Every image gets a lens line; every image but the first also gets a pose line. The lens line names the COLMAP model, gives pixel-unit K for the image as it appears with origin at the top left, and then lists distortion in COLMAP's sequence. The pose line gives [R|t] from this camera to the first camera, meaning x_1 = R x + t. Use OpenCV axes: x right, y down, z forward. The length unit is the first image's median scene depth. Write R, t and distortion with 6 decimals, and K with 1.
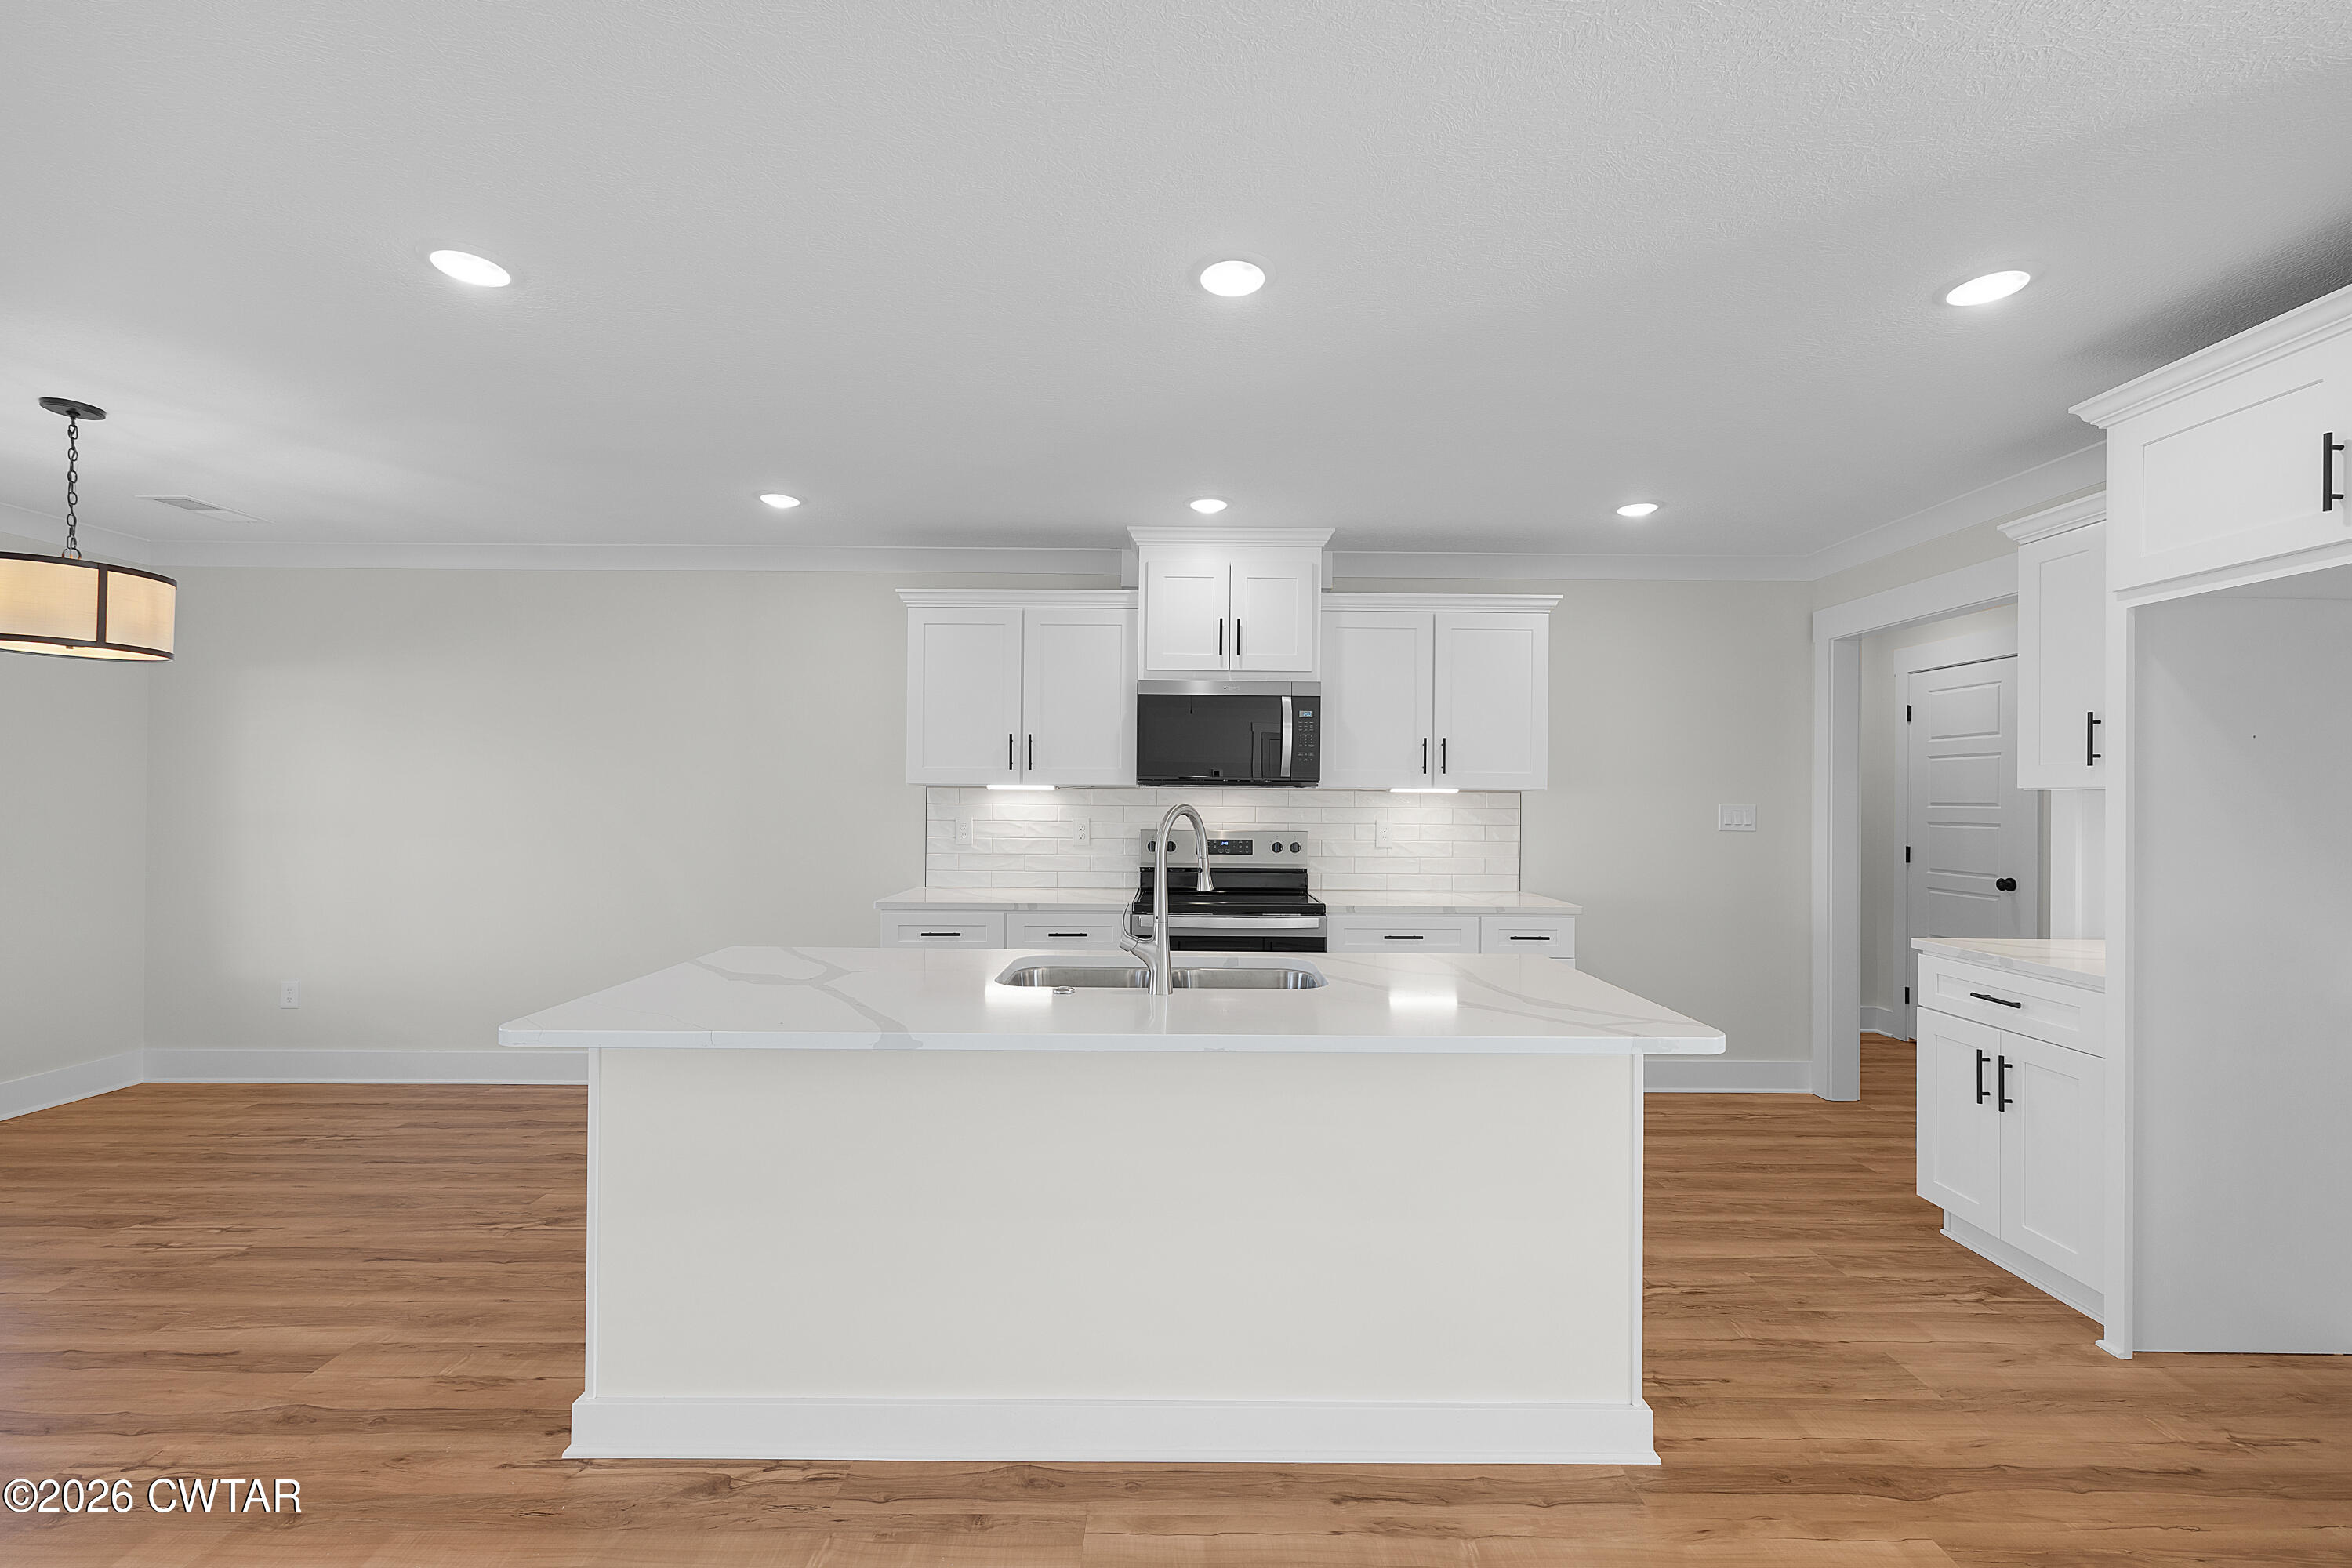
lens RADIAL K [[974.4, 0, 1180.6], [0, 974.4, 784.6], [0, 0, 1]] dist [-0.001552, -0.000322]
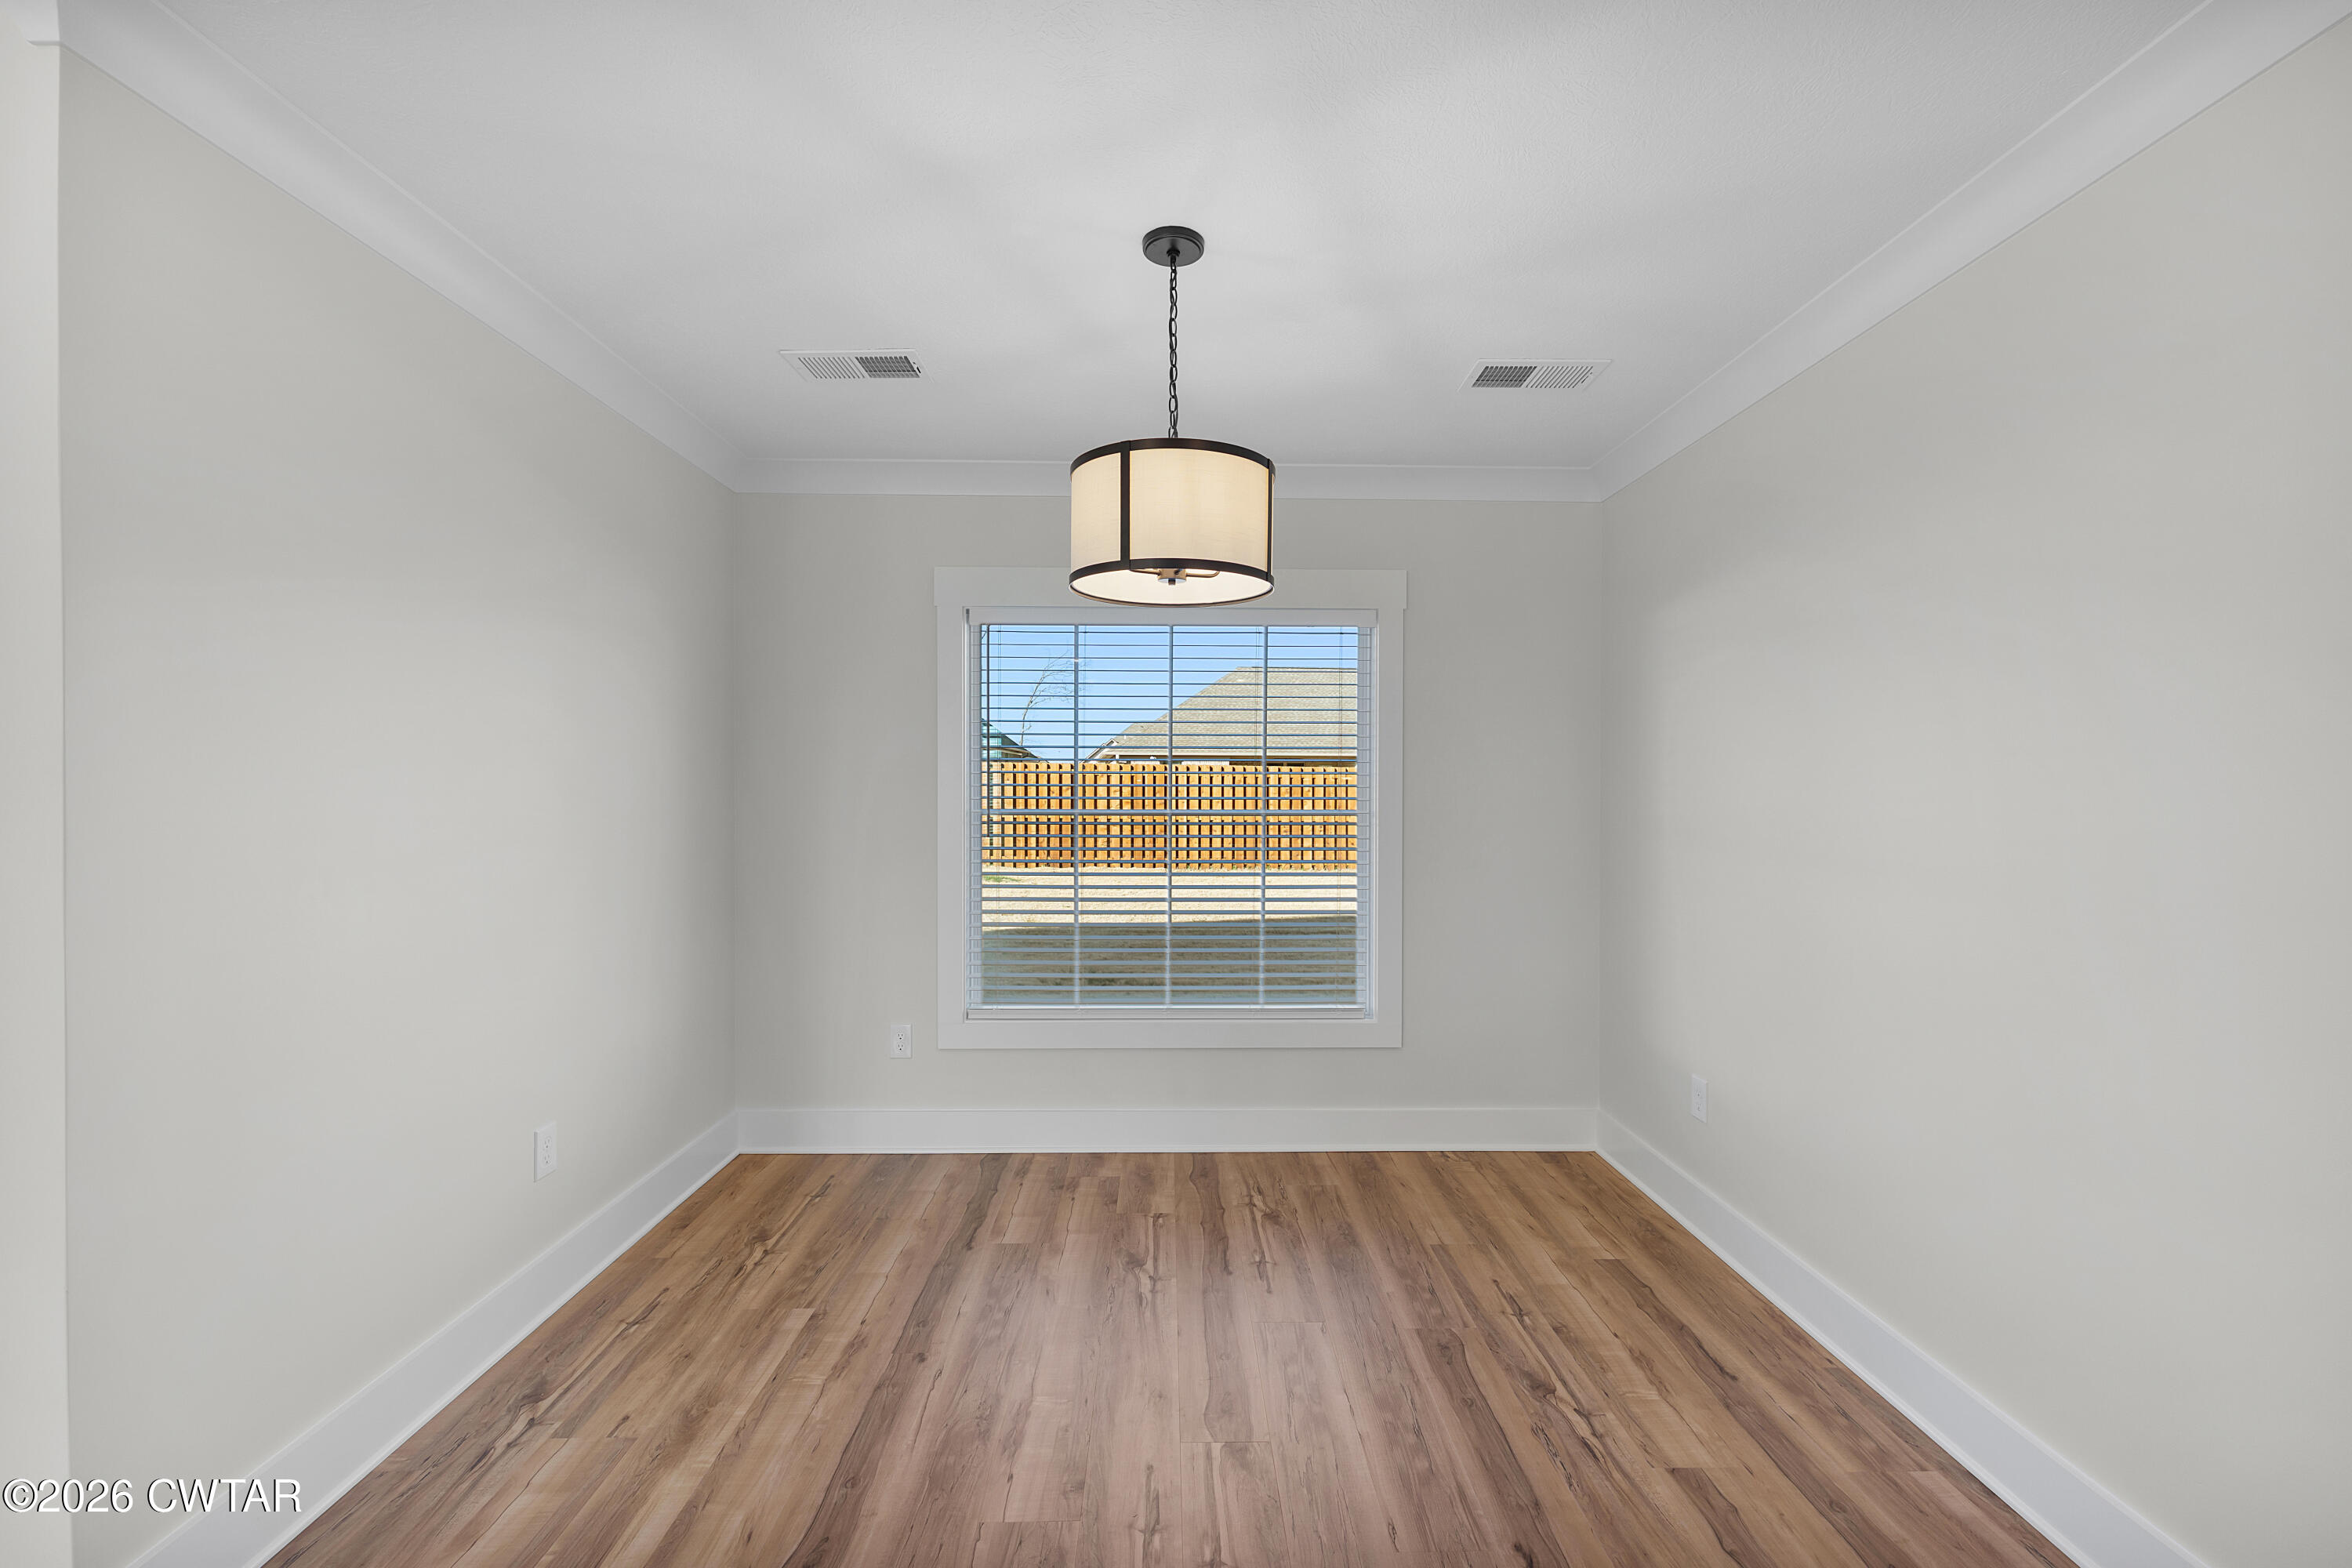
lens RADIAL K [[974.4, 0, 1187.3], [0, 974.4, 779.7], [0, 0, 1]] dist [-0.001552, -0.000322]
pose [[0.035884, -0.009811, -0.999308, -0.324435], [0.004490, 0.999943, -0.009656, 0.008095], [0.999346, -0.004141, 0.035926, 0.750411]]
